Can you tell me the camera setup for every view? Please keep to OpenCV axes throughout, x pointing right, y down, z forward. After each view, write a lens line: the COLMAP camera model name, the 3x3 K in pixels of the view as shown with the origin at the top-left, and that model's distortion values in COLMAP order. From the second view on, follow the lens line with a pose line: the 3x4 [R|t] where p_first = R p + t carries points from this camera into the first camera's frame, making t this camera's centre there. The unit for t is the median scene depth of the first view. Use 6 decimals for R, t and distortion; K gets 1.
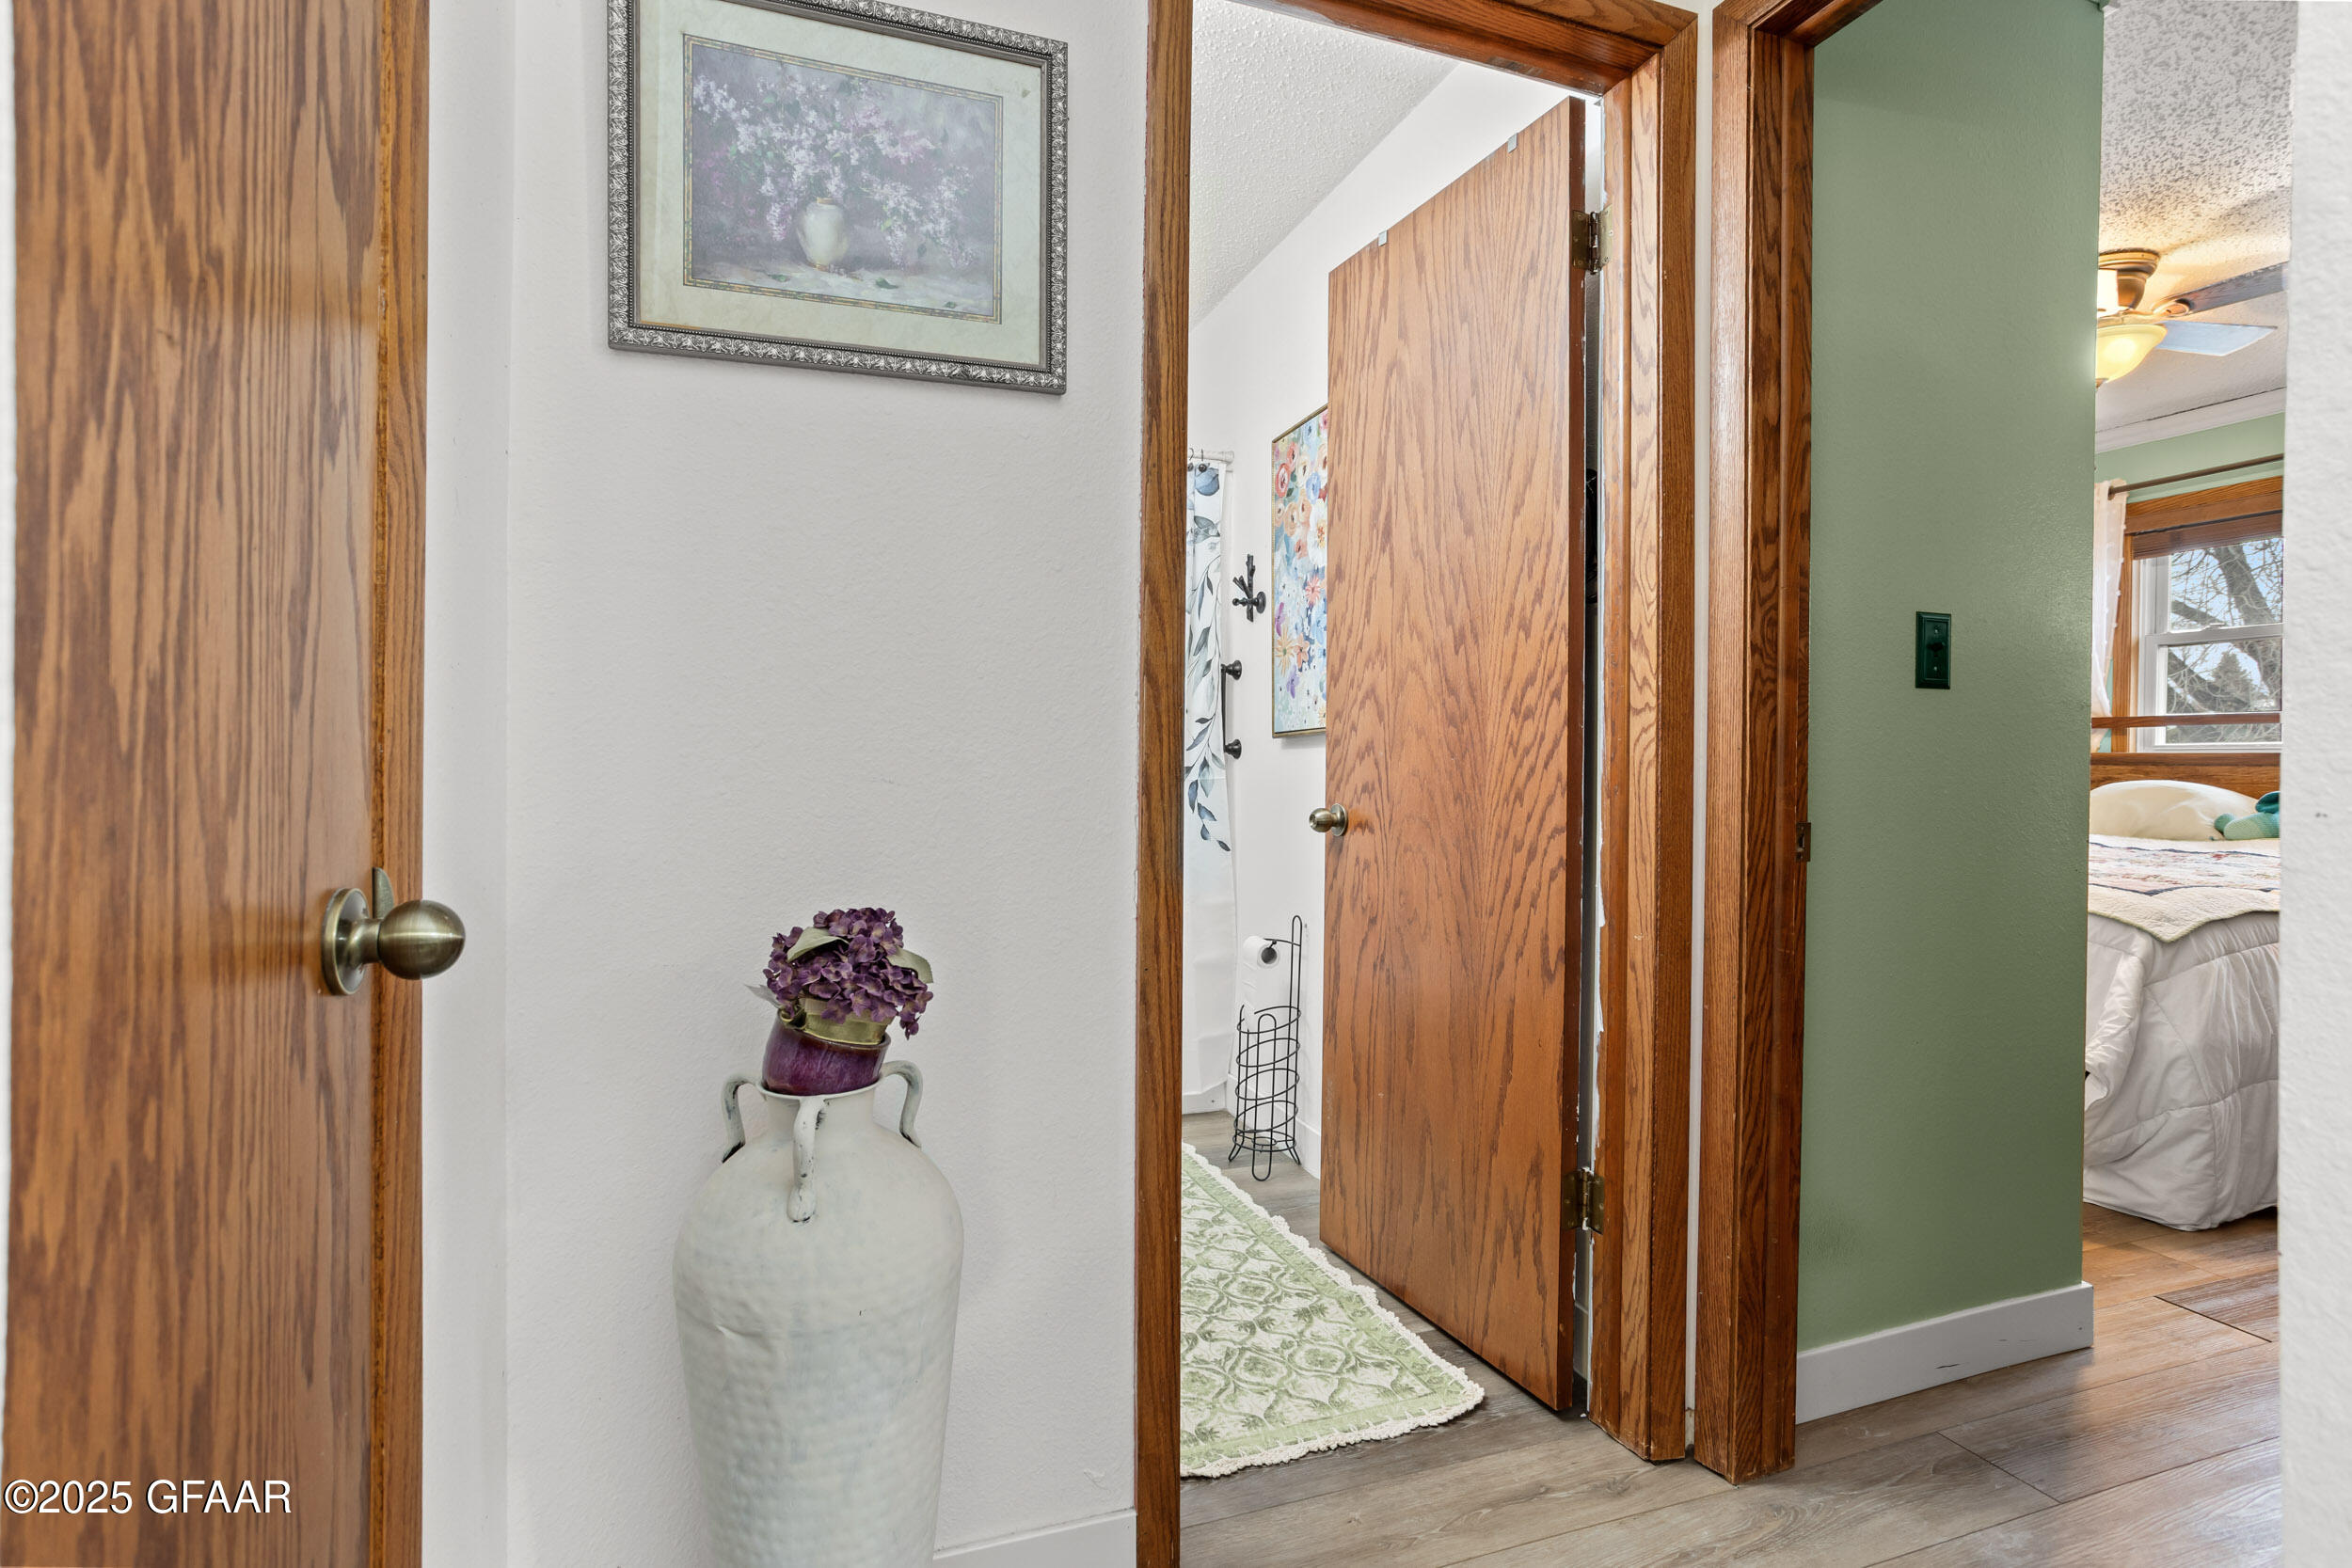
lens RADIAL K [[1129.8, 0, 1157.1], [0, 1129.8, 782.8], [0, 0, 1]] dist [-0.006577, 0.002580]
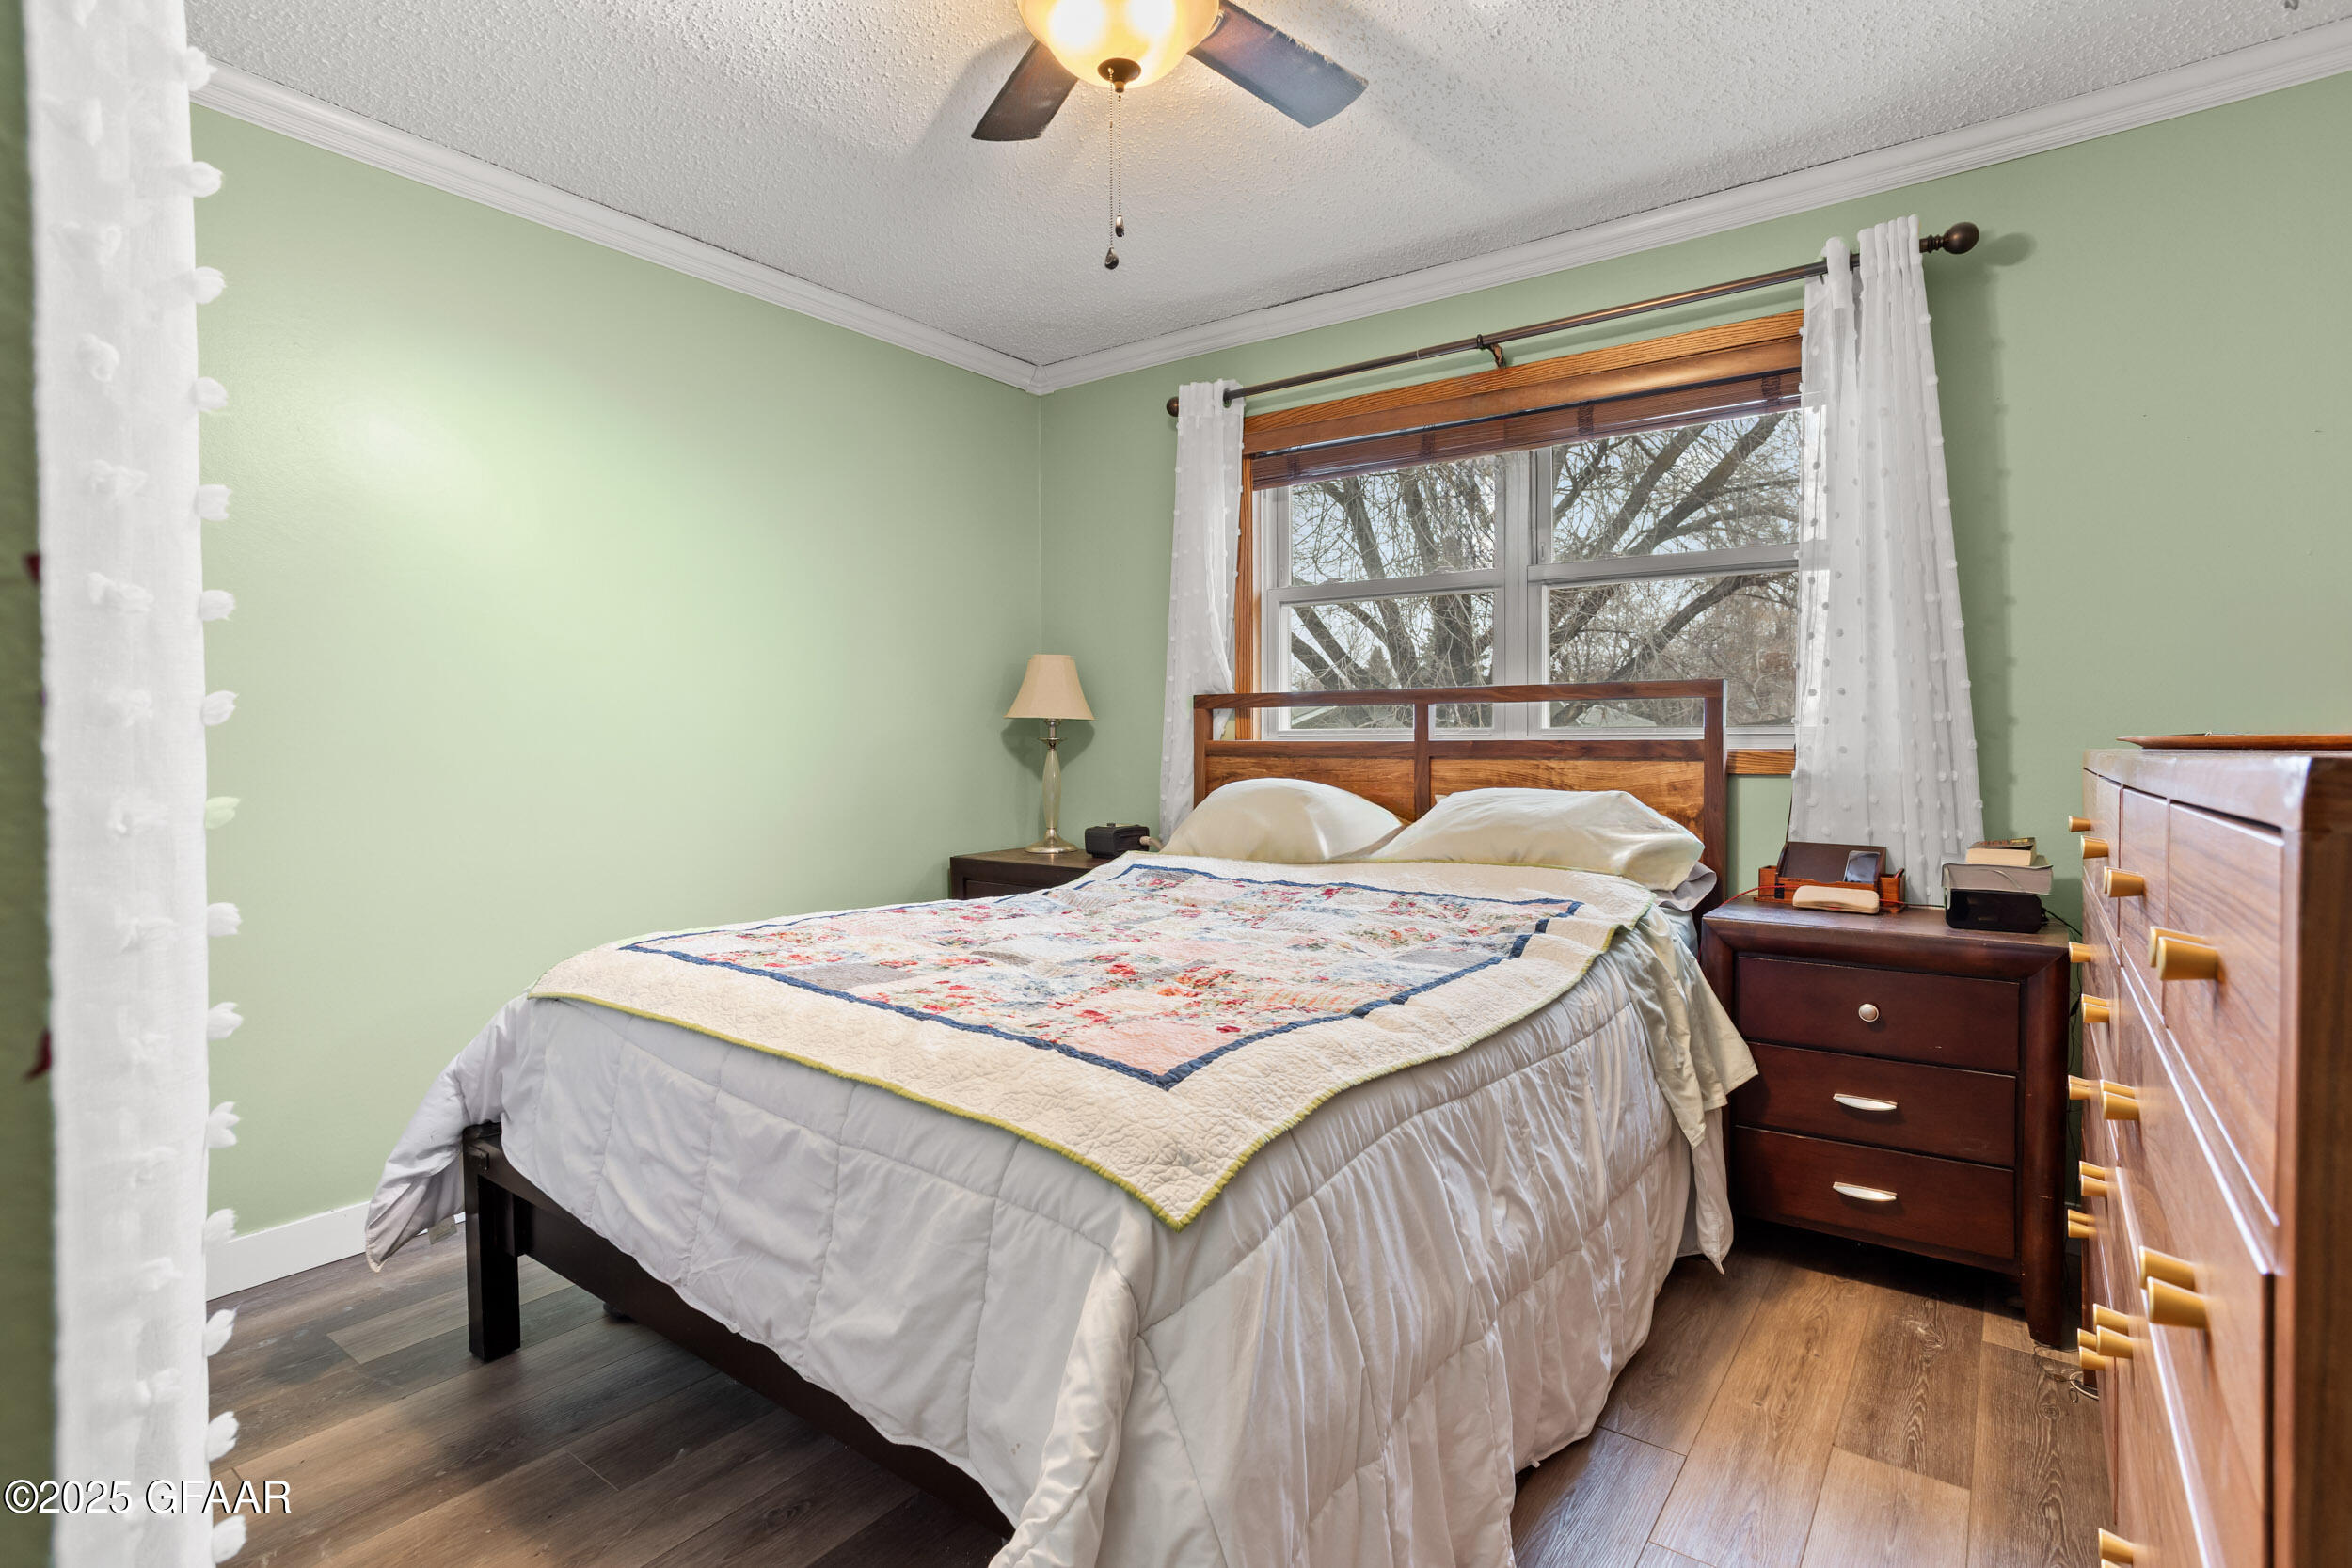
lens RADIAL K [[1129.8, 0, 1185.1], [0, 1129.8, 769.1], [0, 0, 1]] dist [-0.006577, 0.002580]
pose [[0.831011, -0.023629, 0.555754, 0.472039], [0.016053, 0.999700, 0.018500, -0.026908], [-0.556024, -0.006452, 0.831141, 0.457180]]
